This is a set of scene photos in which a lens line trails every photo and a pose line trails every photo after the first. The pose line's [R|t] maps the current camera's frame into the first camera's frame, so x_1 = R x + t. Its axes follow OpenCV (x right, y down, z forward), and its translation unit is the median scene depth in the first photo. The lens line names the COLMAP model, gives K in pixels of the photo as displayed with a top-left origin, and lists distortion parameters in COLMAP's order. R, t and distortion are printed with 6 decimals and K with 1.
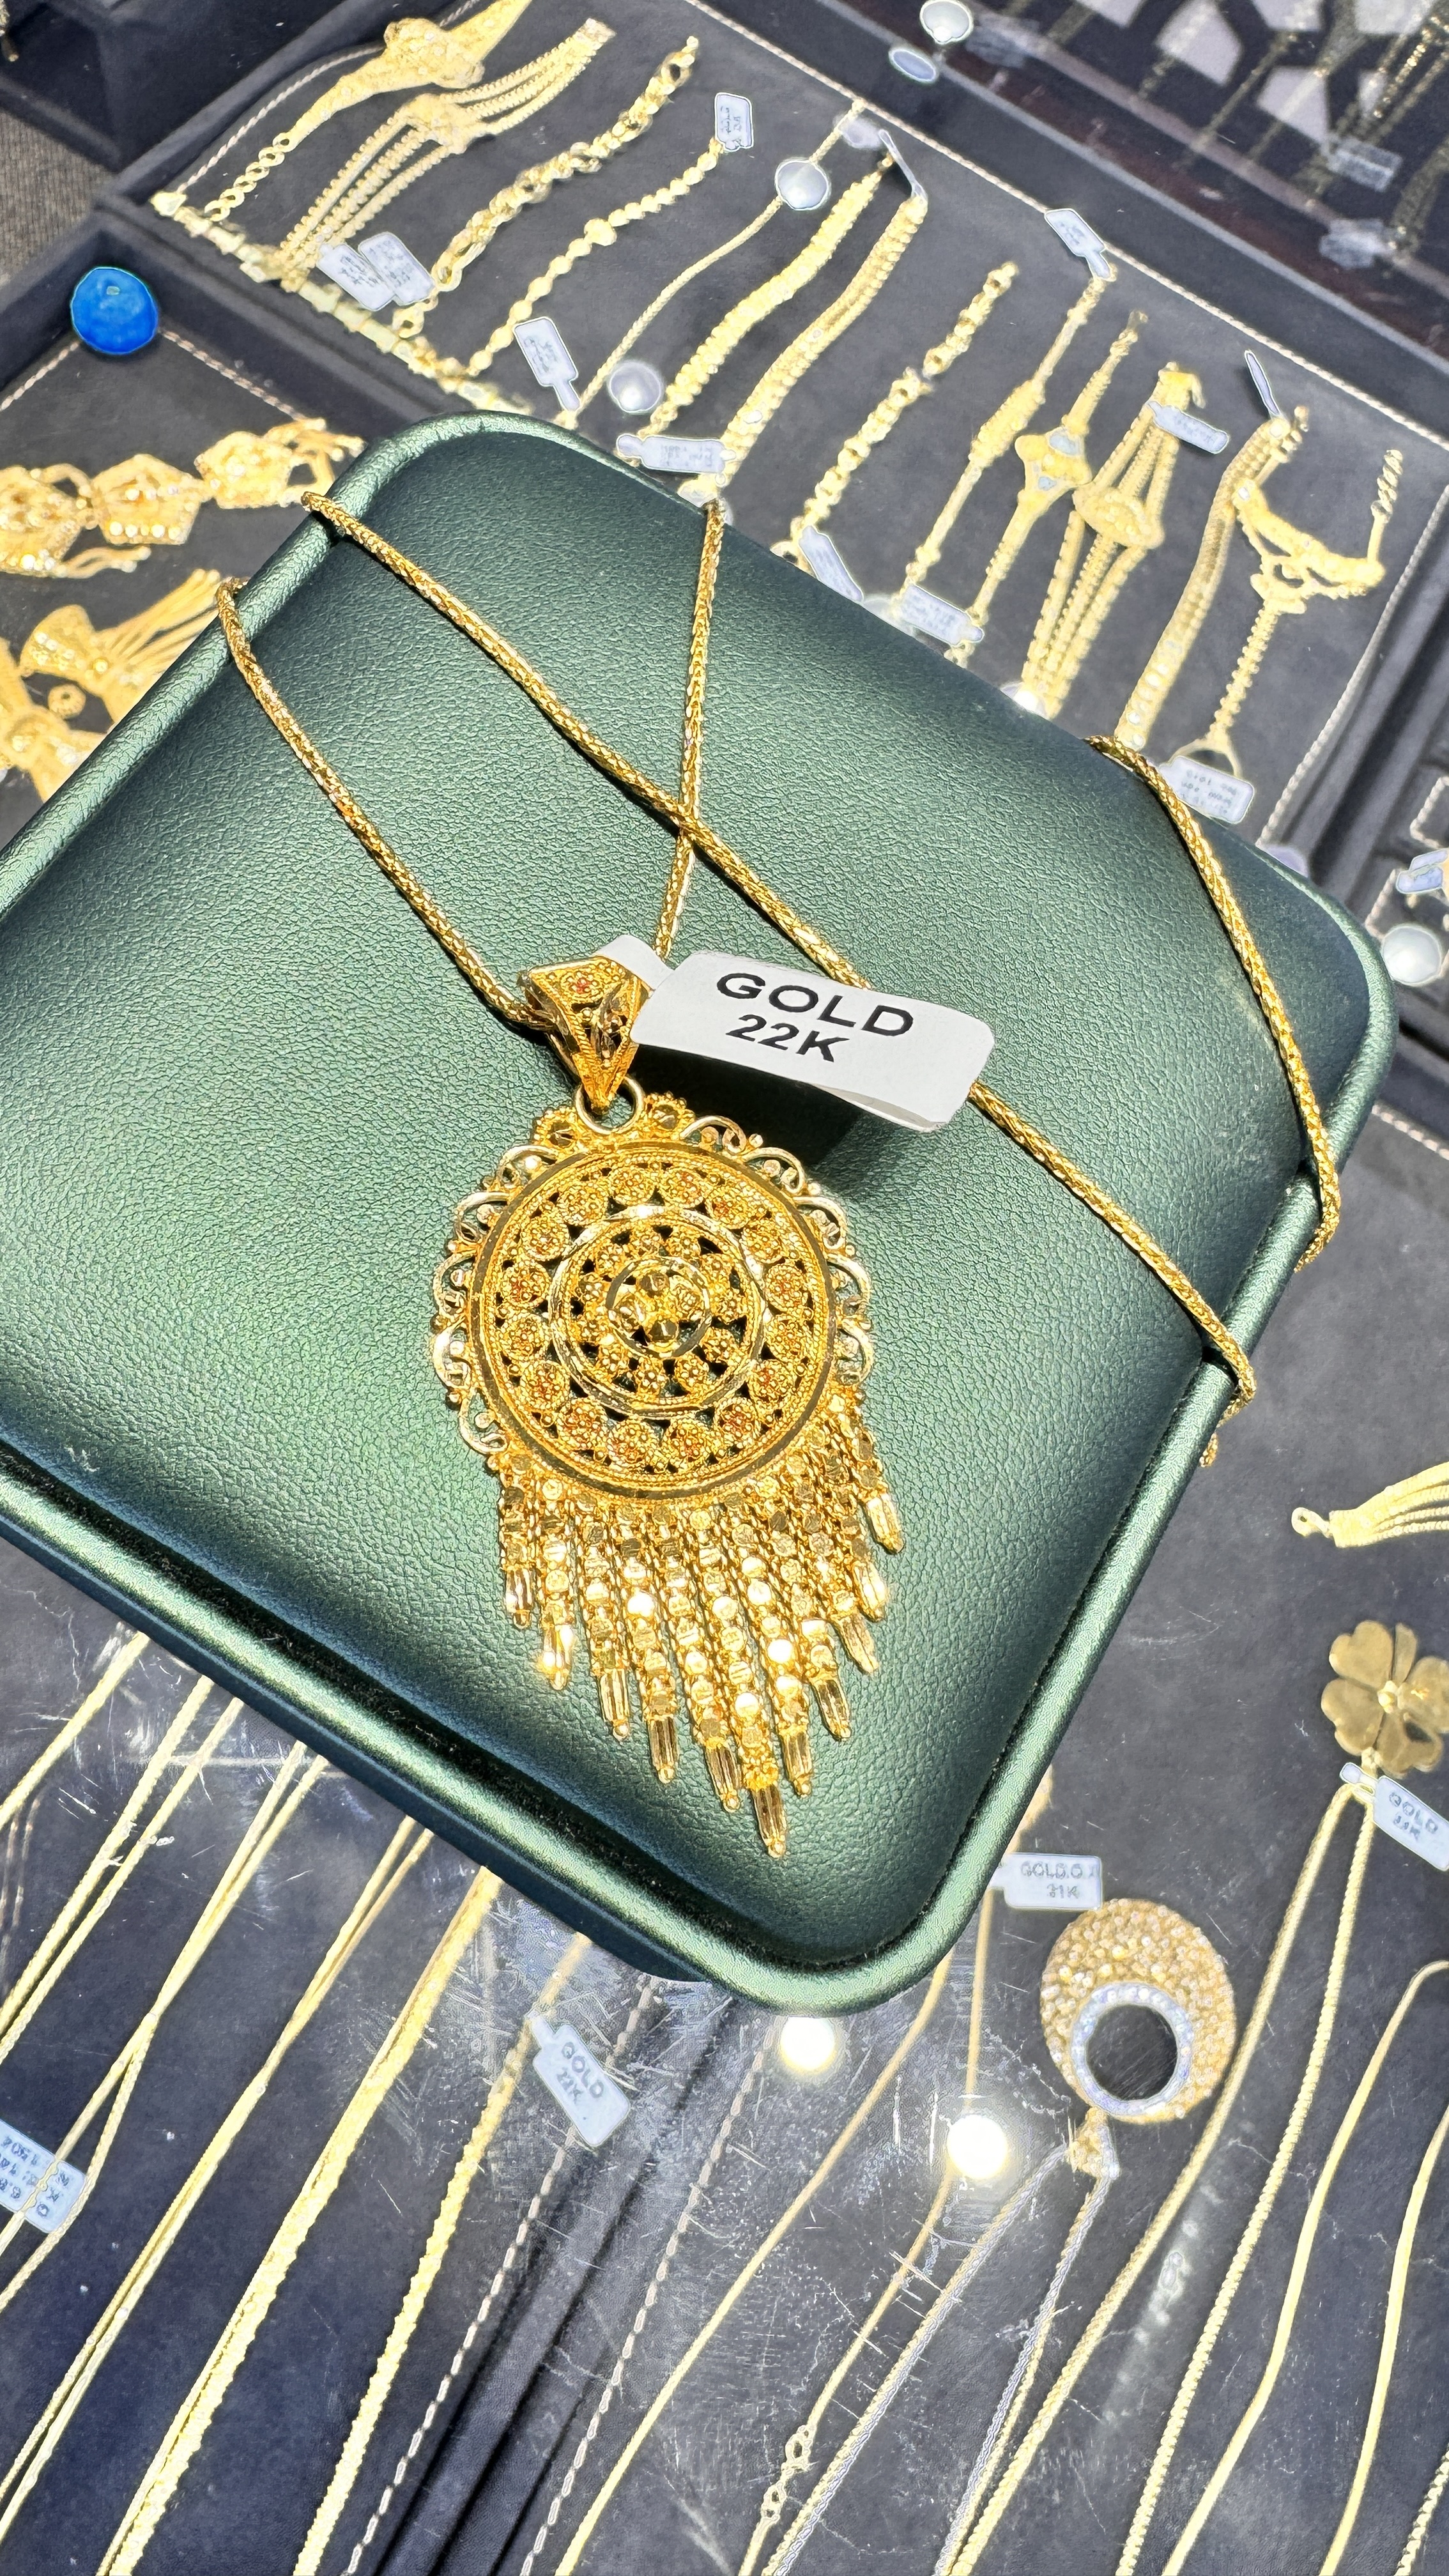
lens RADIAL K [[1867.8, 0, 724.5], [0, 1867.8, 1288.0], [0, 0, 1]] dist [-0.003255, -0.002639]
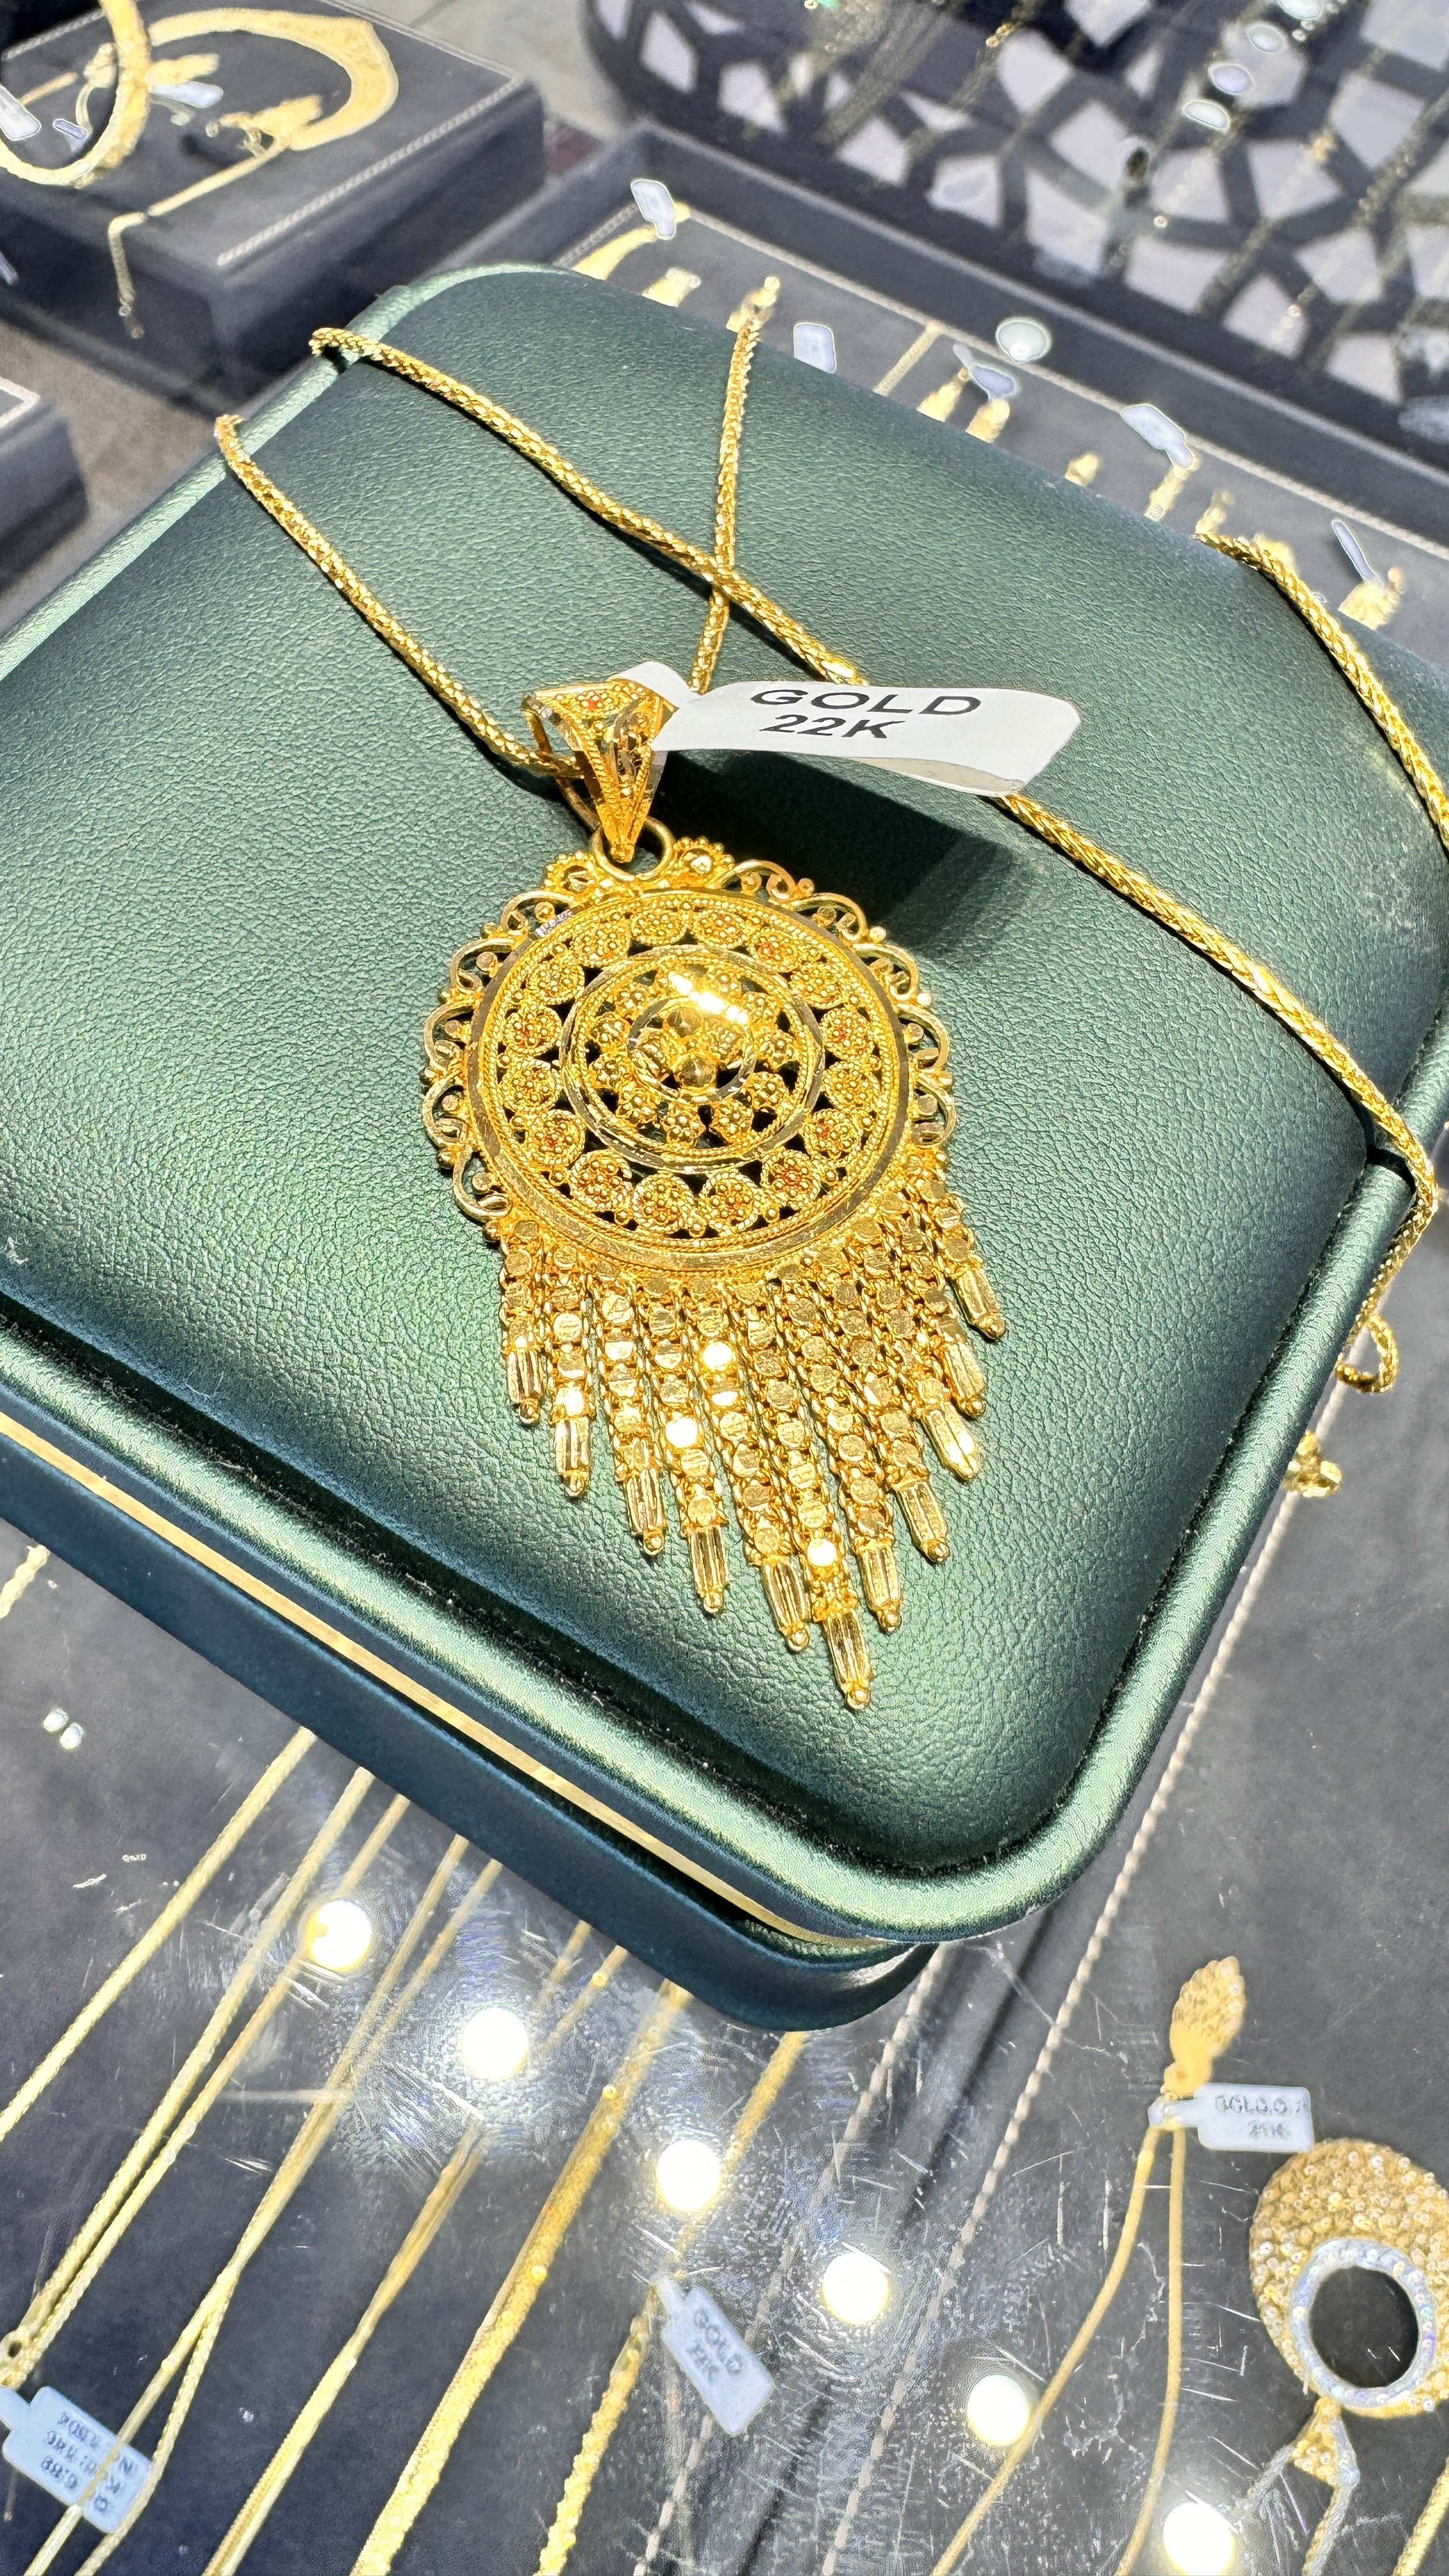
lens RADIAL K [[1879.6, 0, 724.5], [0, 1879.6, 1288.0], [0, 0, 1]] dist [-0.003261, -0.001580]
pose [[0.996418, -0.042960, -0.072840, 0.034615], [0.030363, 0.985662, -0.165976, 0.245865], [0.078926, 0.163170, 0.983436, 0.190265]]
